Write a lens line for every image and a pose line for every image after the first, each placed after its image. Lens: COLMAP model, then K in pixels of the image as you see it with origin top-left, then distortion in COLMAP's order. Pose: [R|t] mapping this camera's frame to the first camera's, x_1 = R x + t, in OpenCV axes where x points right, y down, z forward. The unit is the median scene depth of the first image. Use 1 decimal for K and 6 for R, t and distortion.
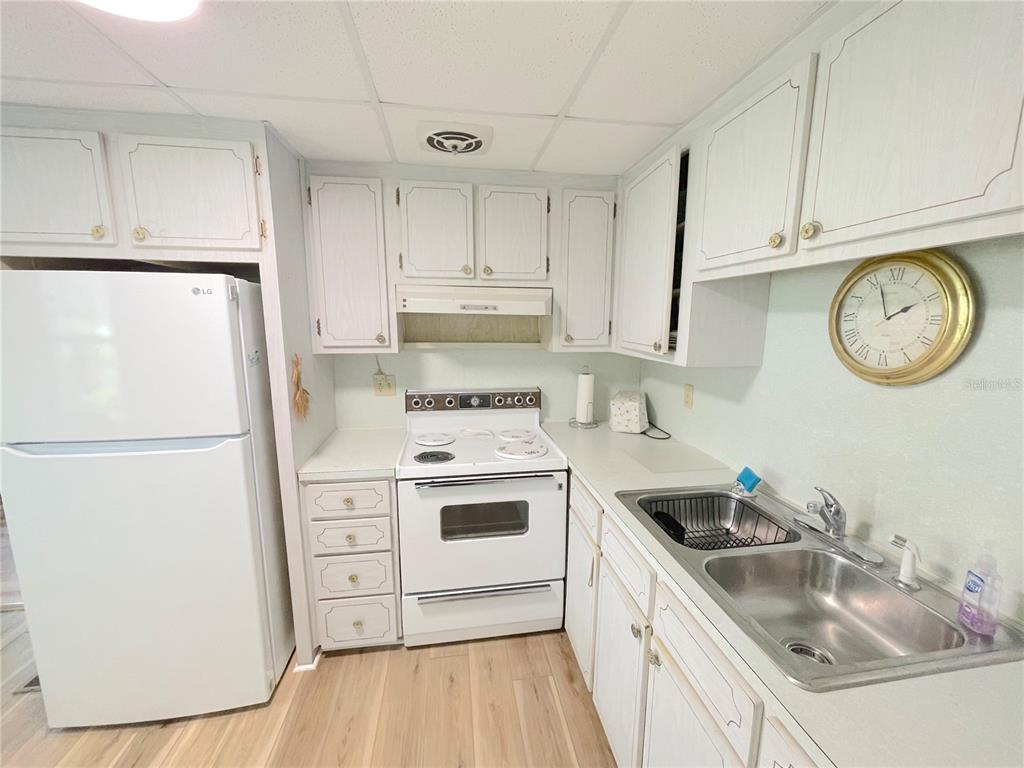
lens RADIAL K [[412.2, 0, 510.0], [0, 412.2, 386.4], [0, 0, 1]] dist [0.000358, -0.000026]
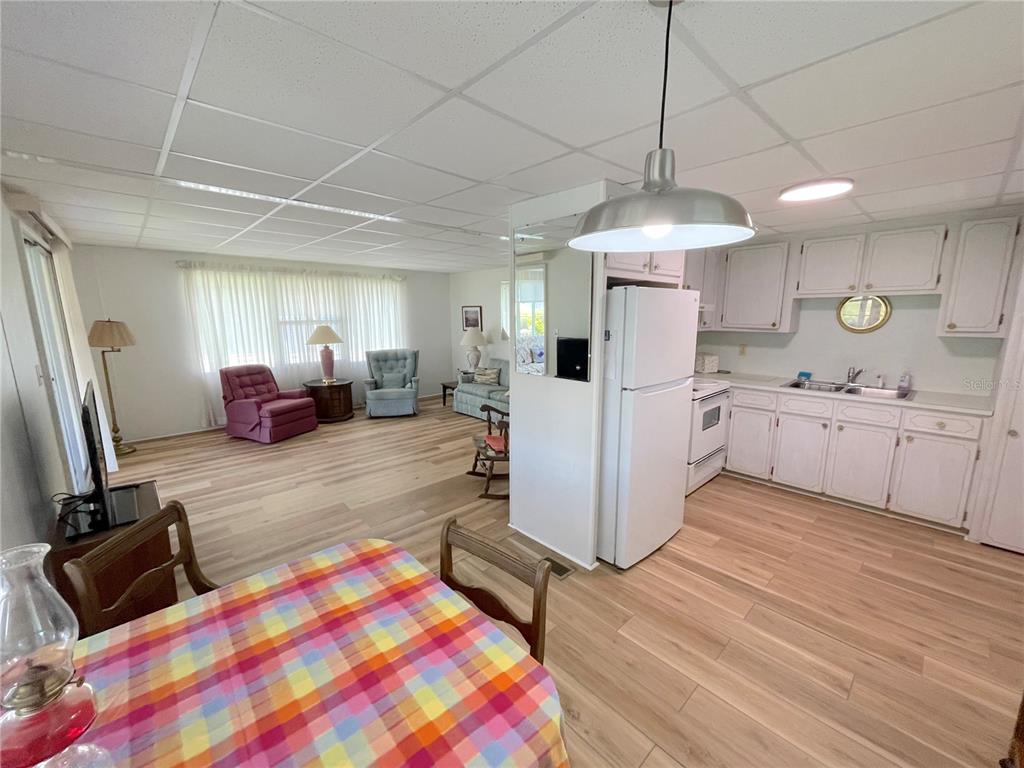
lens RADIAL K [[412.2, 0, 512.9], [0, 412.2, 386.9], [0, 0, 1]] dist [0.000358, -0.000026]
pose [[0.825556, -0.107112, 0.554061, -2.016105], [0.101373, 0.993999, 0.041115, 0.006426], [-0.555140, 0.022224, 0.831460, -0.100757]]
